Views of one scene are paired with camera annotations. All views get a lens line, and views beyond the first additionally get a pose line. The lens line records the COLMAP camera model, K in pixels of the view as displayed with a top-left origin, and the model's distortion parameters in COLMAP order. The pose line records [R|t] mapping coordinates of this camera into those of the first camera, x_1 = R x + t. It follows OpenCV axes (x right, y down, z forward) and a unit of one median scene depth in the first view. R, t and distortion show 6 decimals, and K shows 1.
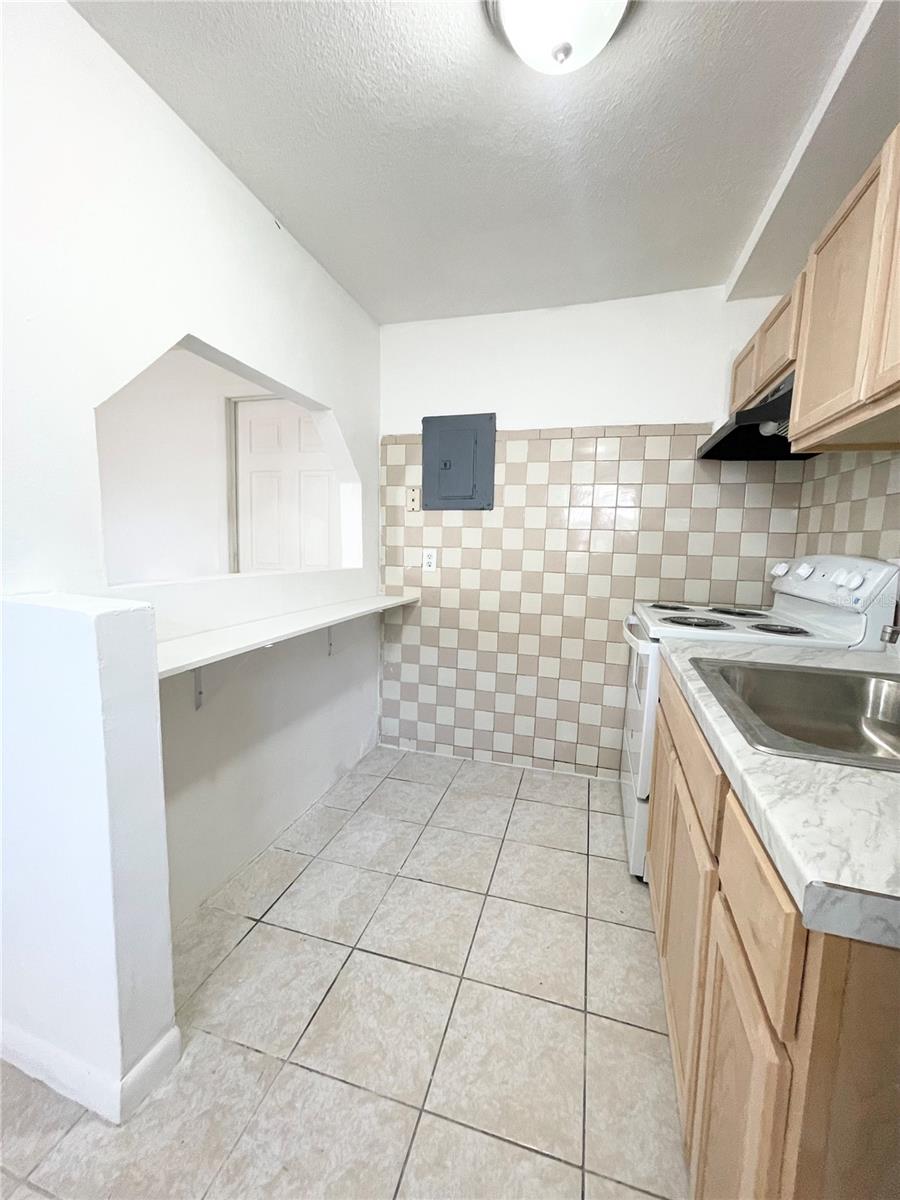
lens RADIAL K [[484.8, 0, 448.6], [0, 484.8, 598.1], [0, 0, 1]] dist [-0.005821, 0.003684]
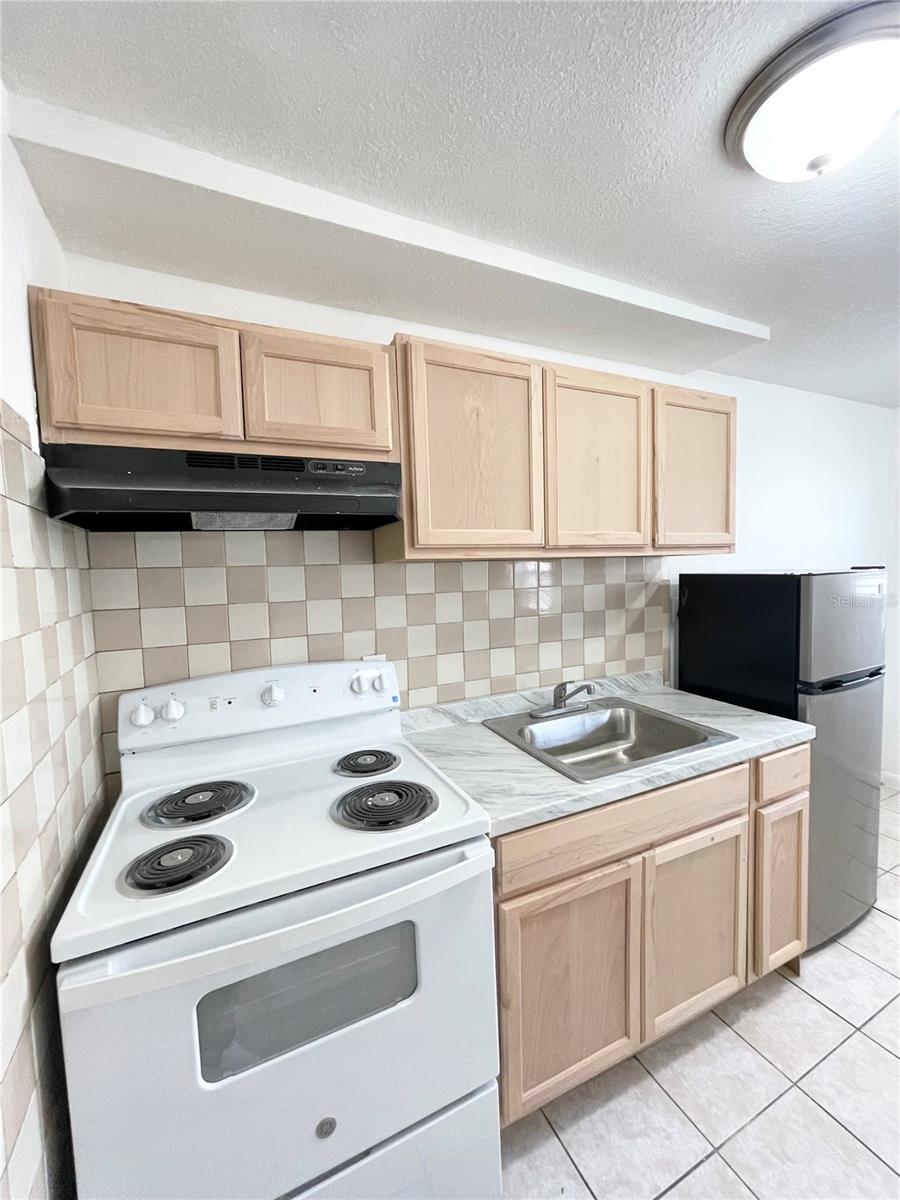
lens RADIAL K [[484.8, 0, 448.6], [0, 484.8, 598.1], [0, 0, 1]] dist [-0.005821, 0.003684]
pose [[-0.676196, -0.054472, 0.734705, -0.002830], [0.100273, 0.981178, 0.165033, -0.211363], [-0.729866, 0.185266, -0.658007, 0.885932]]
